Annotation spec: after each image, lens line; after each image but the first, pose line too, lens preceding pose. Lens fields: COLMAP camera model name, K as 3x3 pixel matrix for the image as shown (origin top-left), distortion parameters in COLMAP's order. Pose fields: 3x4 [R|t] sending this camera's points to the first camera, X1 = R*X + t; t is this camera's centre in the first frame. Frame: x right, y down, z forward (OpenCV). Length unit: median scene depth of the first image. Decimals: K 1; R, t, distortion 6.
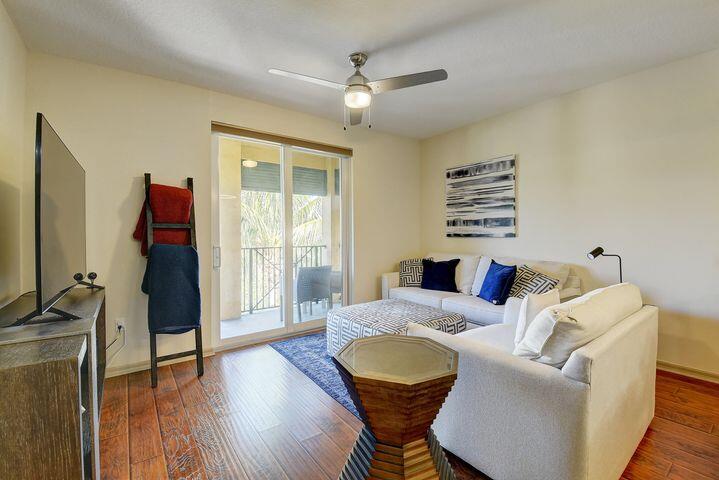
lens RADIAL K [[314.5, 0, 354.4], [0, 314.5, 234.3], [0, 0, 1]] dist [-0.004273, -0.014964]
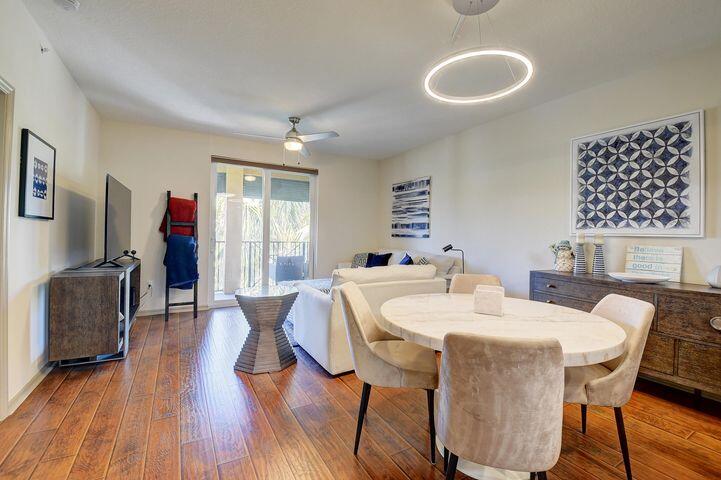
lens RADIAL K [[315.3, 0, 357.5], [0, 315.3, 232.0], [0, 0, 1]] dist [-0.004273, -0.014964]
pose [[0.993836, 0.023777, -0.108277, 0.351369], [-0.024891, 0.999650, -0.008954, 0.004643], [0.108026, 0.011594, 0.994080, -0.361988]]
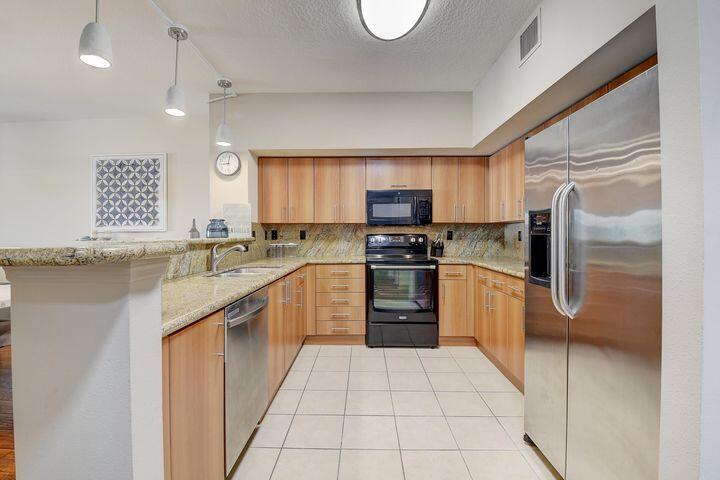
lens RADIAL K [[314.9, 0, 360.1], [0, 314.9, 231.7], [0, 0, 1]] dist [-0.004273, -0.014964]
pose [[0.599096, 0.003344, 0.800670, 0.528024], [0.008836, 0.999903, -0.010788, 0.010922], [-0.800628, 0.013538, 0.599008, -0.812381]]
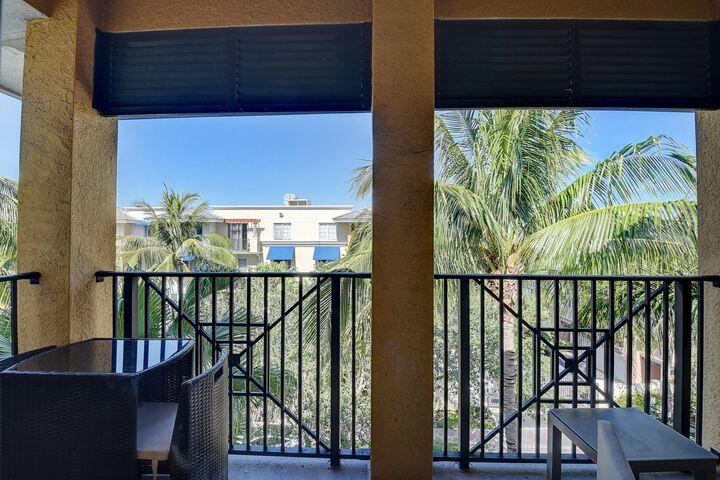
lens RADIAL K [[314.9, 0, 366.3], [0, 314.9, 228.1], [0, 0, 1]] dist [-0.004273, -0.014964]
pose [[0.795262, -0.009988, -0.606184, -0.275368], [-0.005379, 0.999709, -0.023529, -0.002591], [0.606242, 0.021973, 0.794977, 0.883152]]
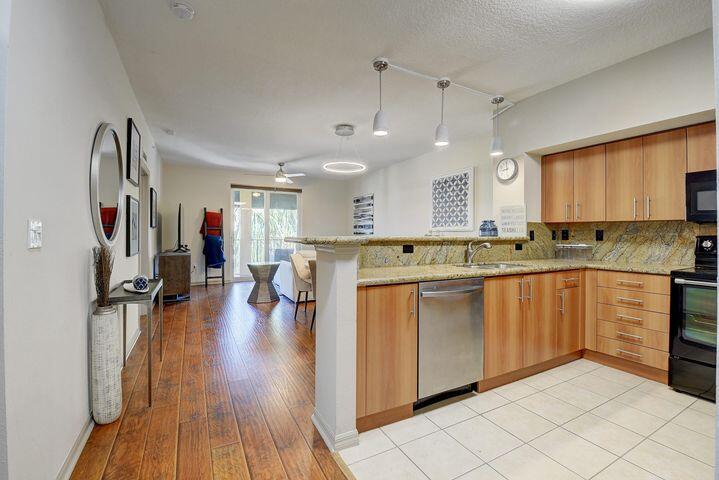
lens RADIAL K [[314.5, 0, 356.8], [0, 314.5, 232.4], [0, 0, 1]] dist [-0.004273, -0.014964]
pose [[0.989911, 0.006534, -0.141538, 0.688199], [-0.007546, 0.999950, -0.006617, 0.011402], [0.141487, 0.007618, 0.989911, -1.009093]]
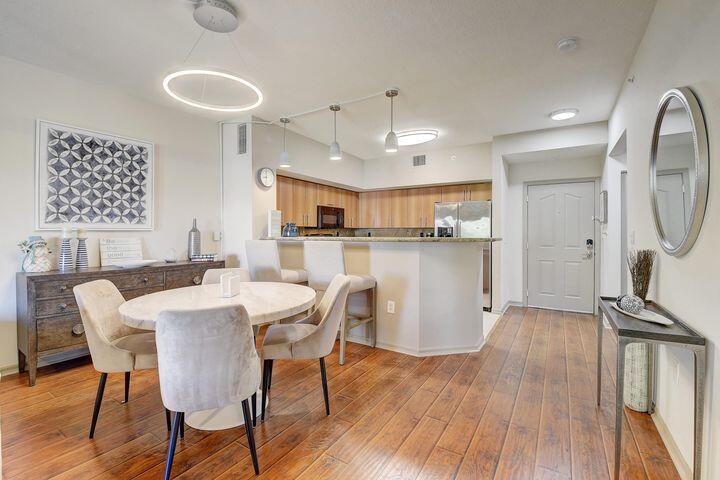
lens RADIAL K [[314.9, 0, 357.8], [0, 314.9, 231.2], [0, 0, 1]] dist [-0.004273, -0.014964]
pose [[-0.380714, 0.007788, 0.924660, -0.114040], [0.007648, 0.999957, -0.005273, 0.004334], [-0.924661, 0.005064, -0.380757, 0.115687]]
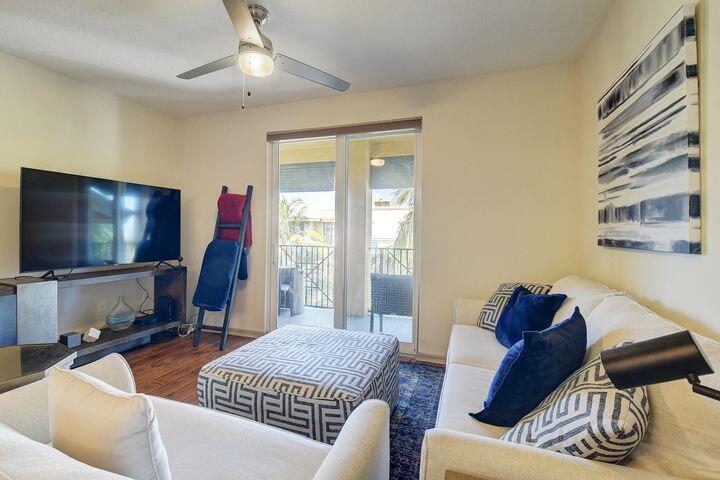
lens RADIAL K [[314.9, 0, 358.4], [0, 314.9, 232.6], [0, 0, 1]] dist [-0.004273, -0.014964]
pose [[0.568117, 0.011331, -0.822870, 0.564681], [-0.016536, 0.999861, 0.002352, -0.007642], [0.822782, 0.012271, 0.568225, 0.528585]]
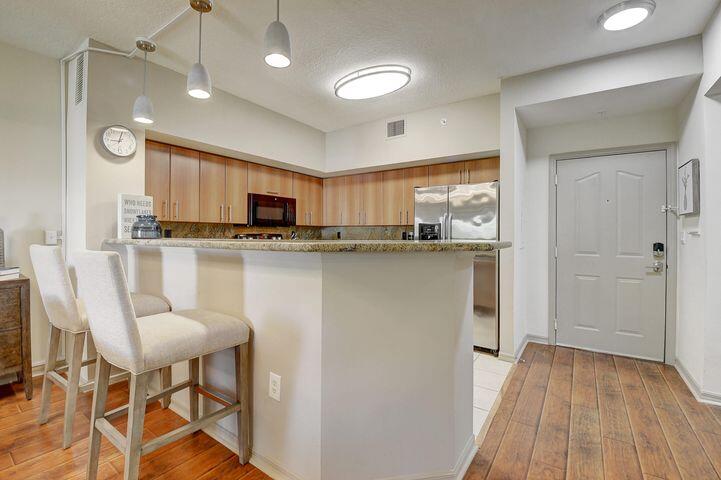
lens RADIAL K [[315.3, 0, 359.9], [0, 315.3, 231.1], [0, 0, 1]] dist [-0.004273, -0.014964]
pose [[-0.340224, 0.007621, 0.940313, 0.216722], [0.007318, 0.999958, -0.005457, 0.006855], [-0.940316, 0.005025, -0.340266, -0.256775]]
